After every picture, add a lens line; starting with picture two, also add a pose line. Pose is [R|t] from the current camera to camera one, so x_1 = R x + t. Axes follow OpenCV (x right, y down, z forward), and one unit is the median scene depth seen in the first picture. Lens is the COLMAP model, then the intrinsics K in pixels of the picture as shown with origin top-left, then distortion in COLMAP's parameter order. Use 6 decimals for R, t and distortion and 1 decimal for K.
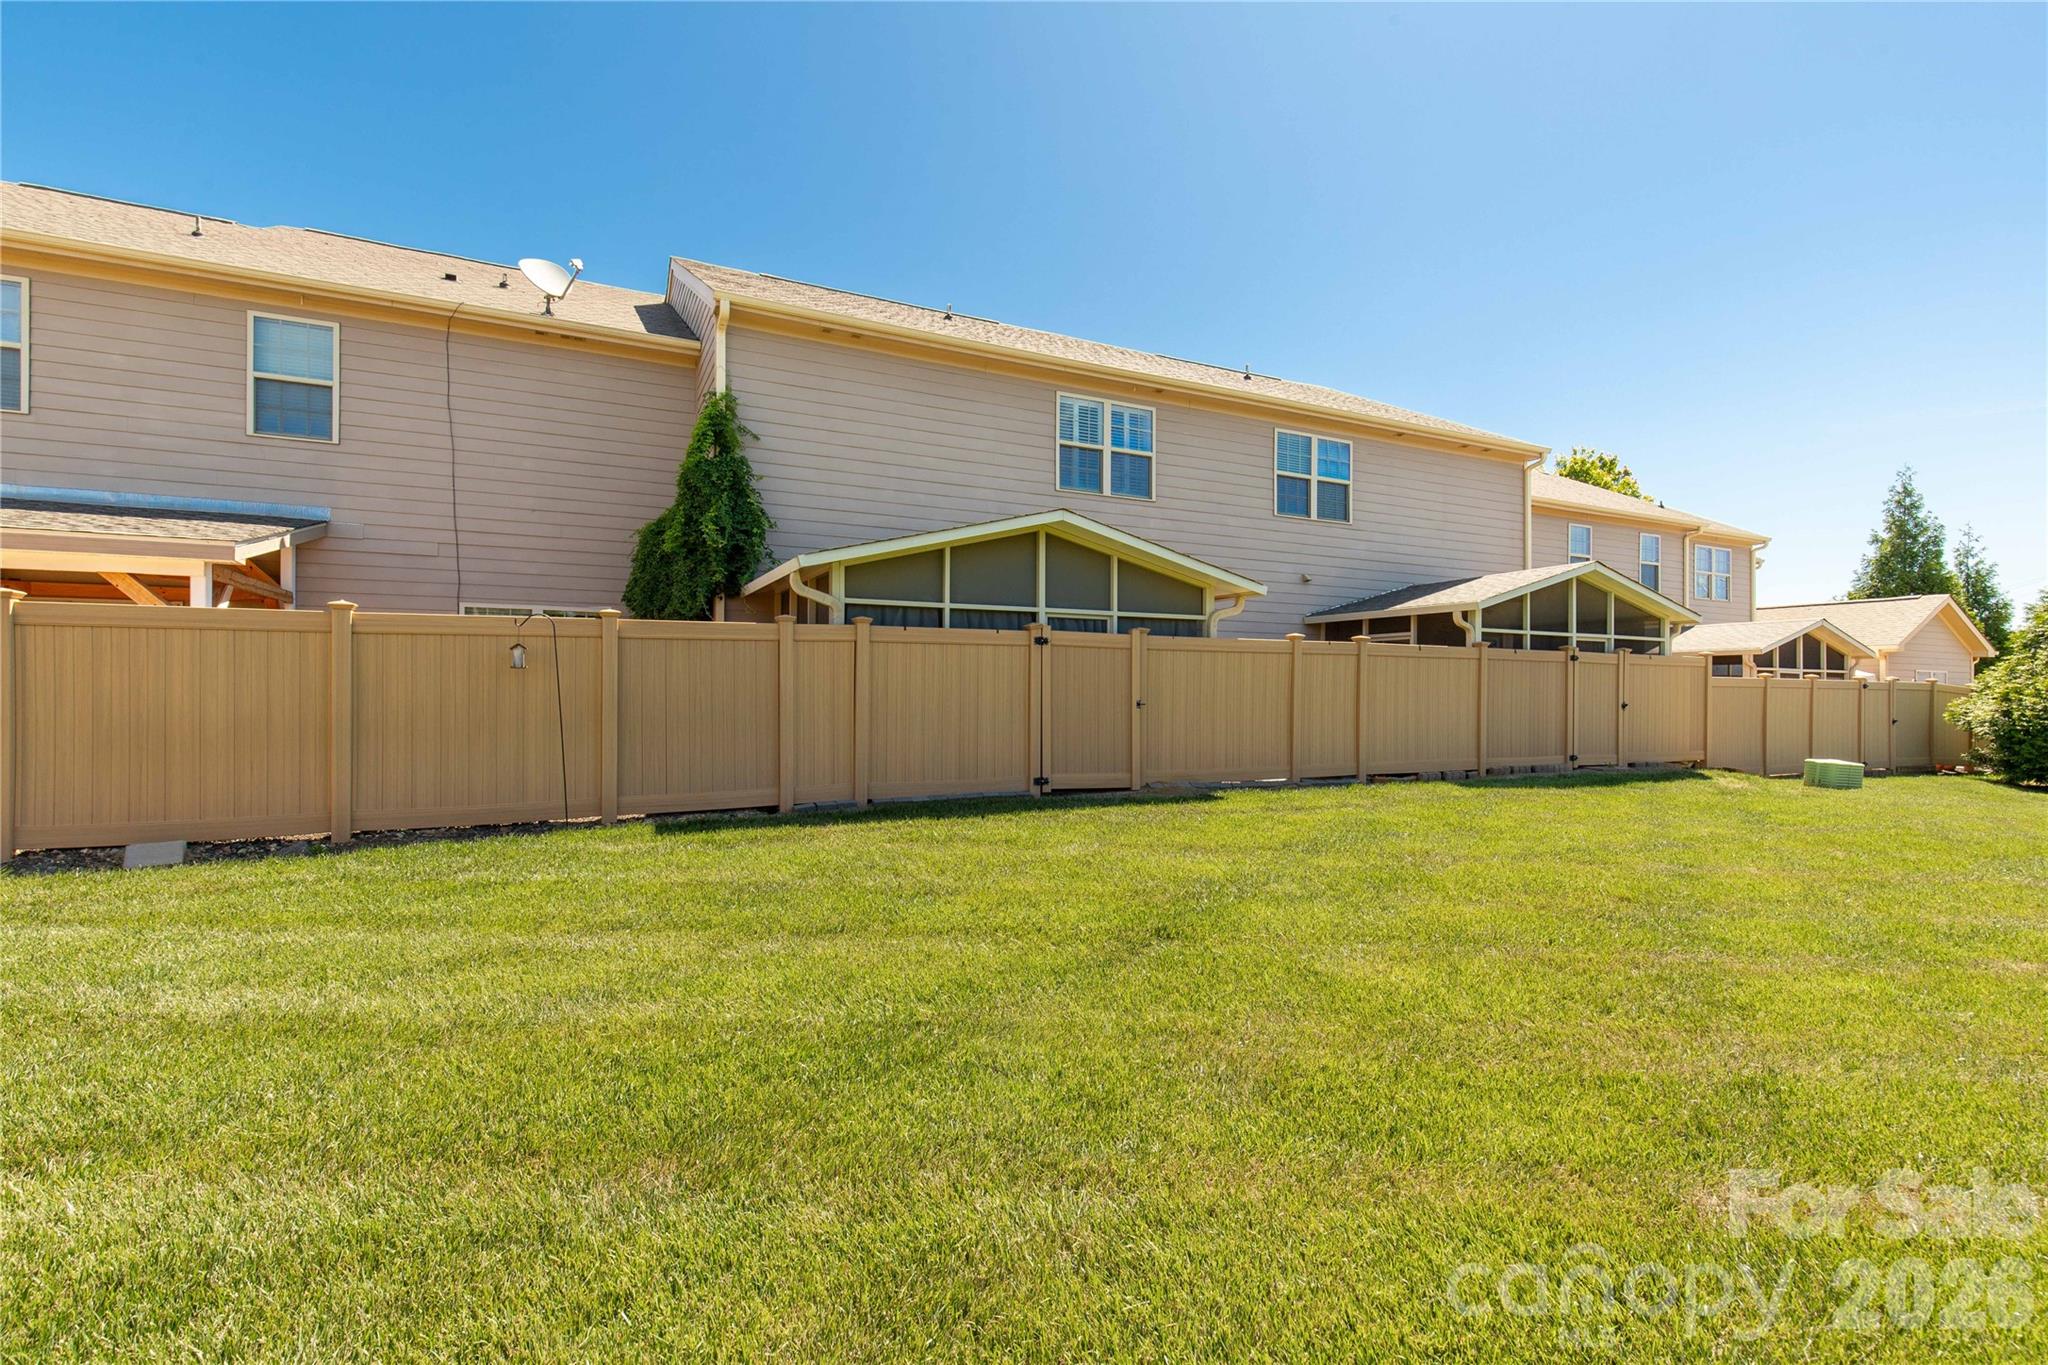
lens RADIAL K [[936.5, 0, 1021.7], [0, 936.5, 689.3], [0, 0, 1]] dist [0.007589, -0.001833]
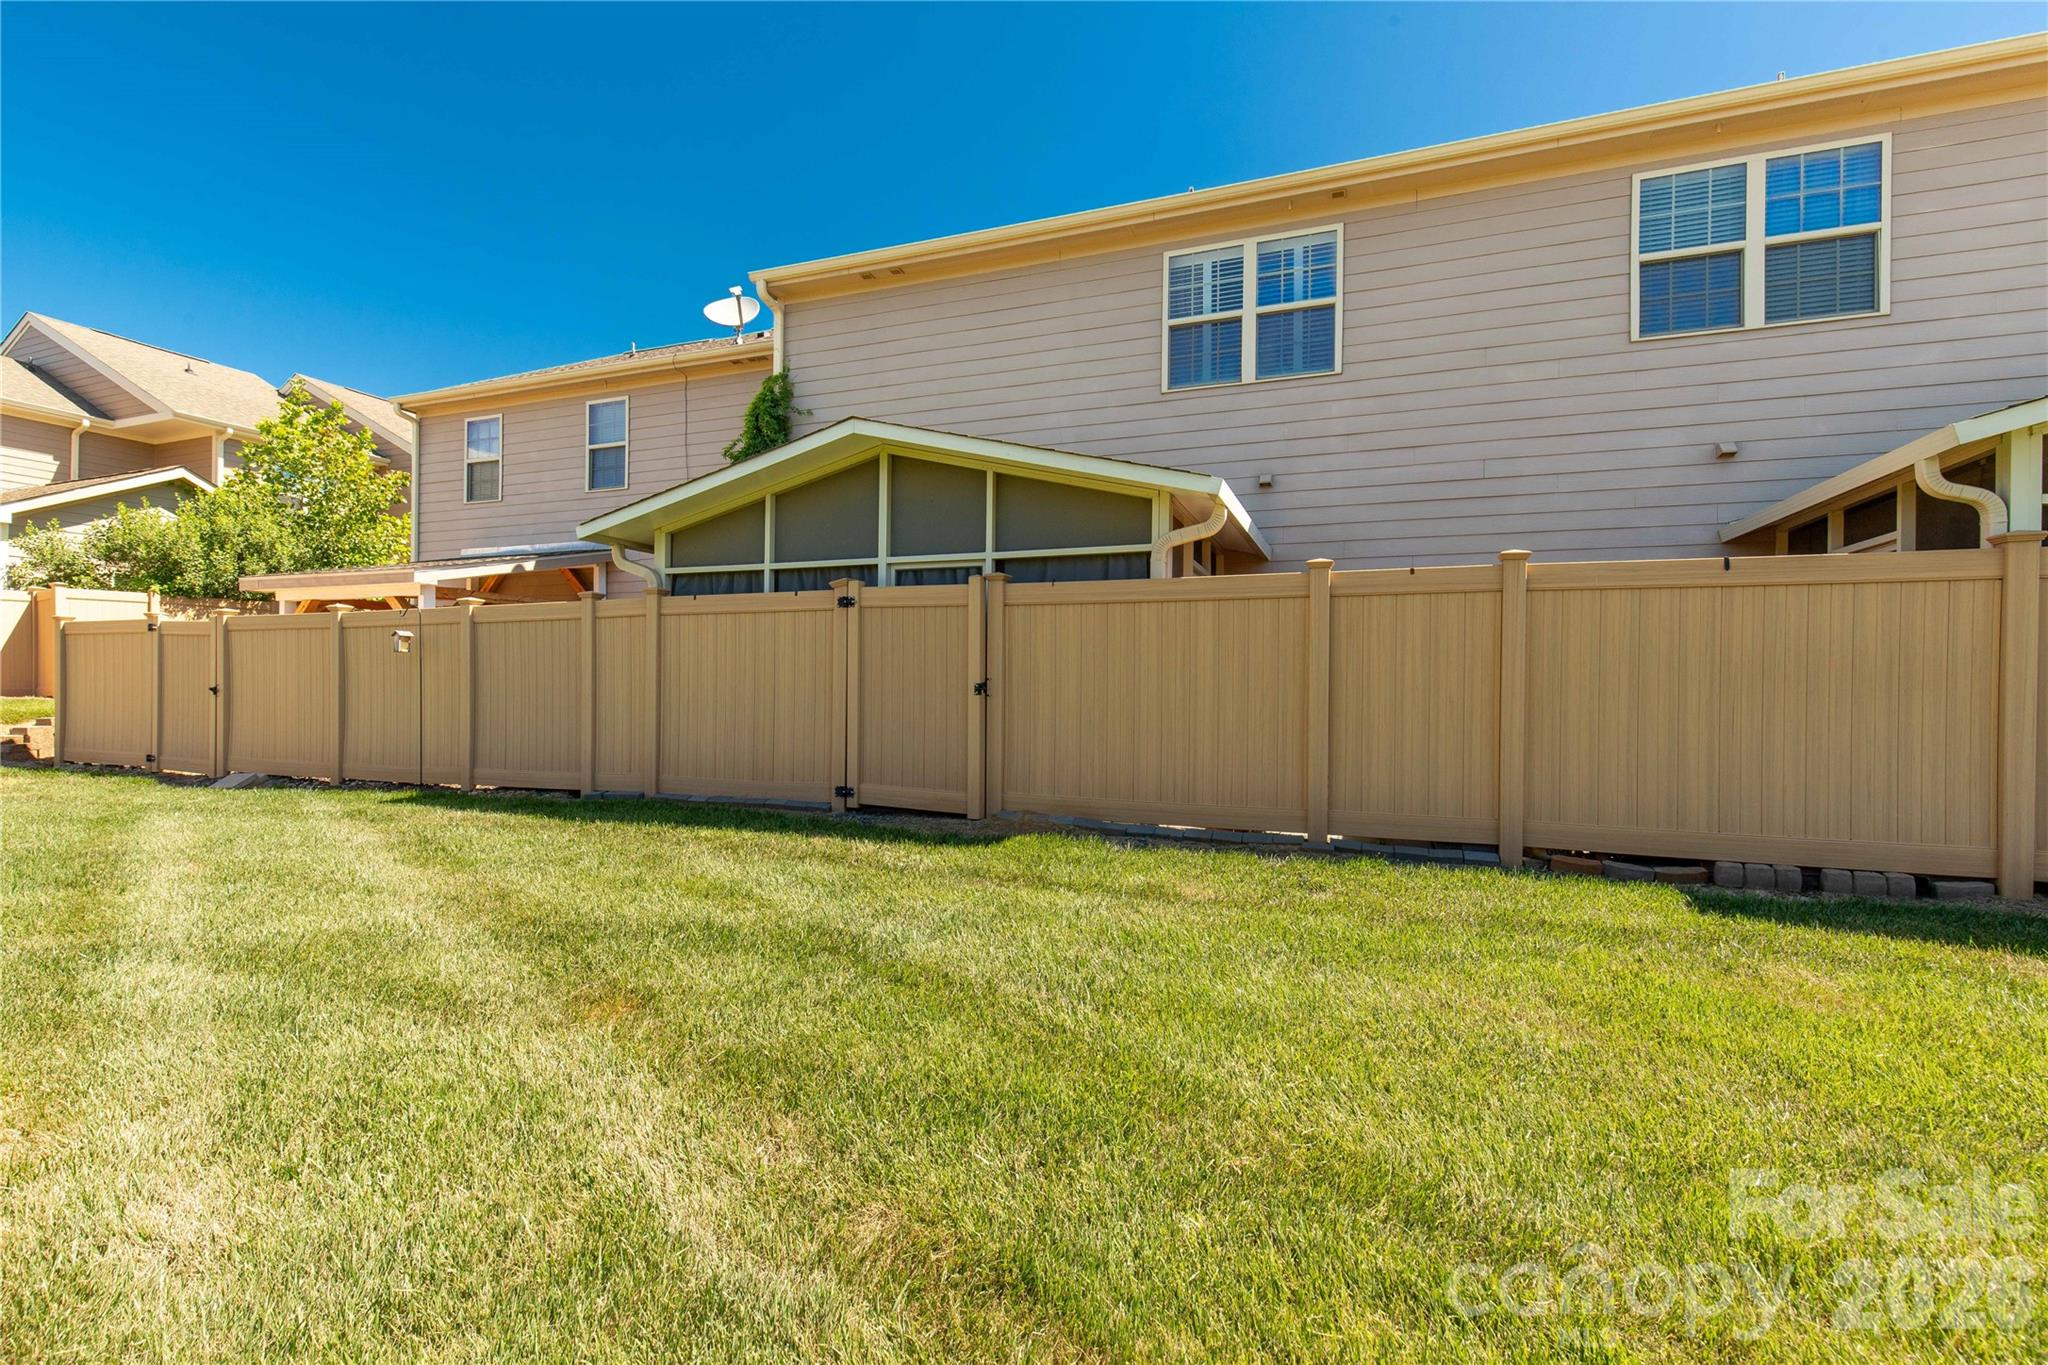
lens RADIAL K [[936.5, 0, 1034.9], [0, 936.5, 681.7], [0, 0, 1]] dist [0.007589, -0.001833]
pose [[0.668980, -0.005729, -0.743258, 0.596133], [-0.004802, 0.999916, -0.012030, 0.017499], [0.743265, 0.011616, 0.668897, 0.548083]]
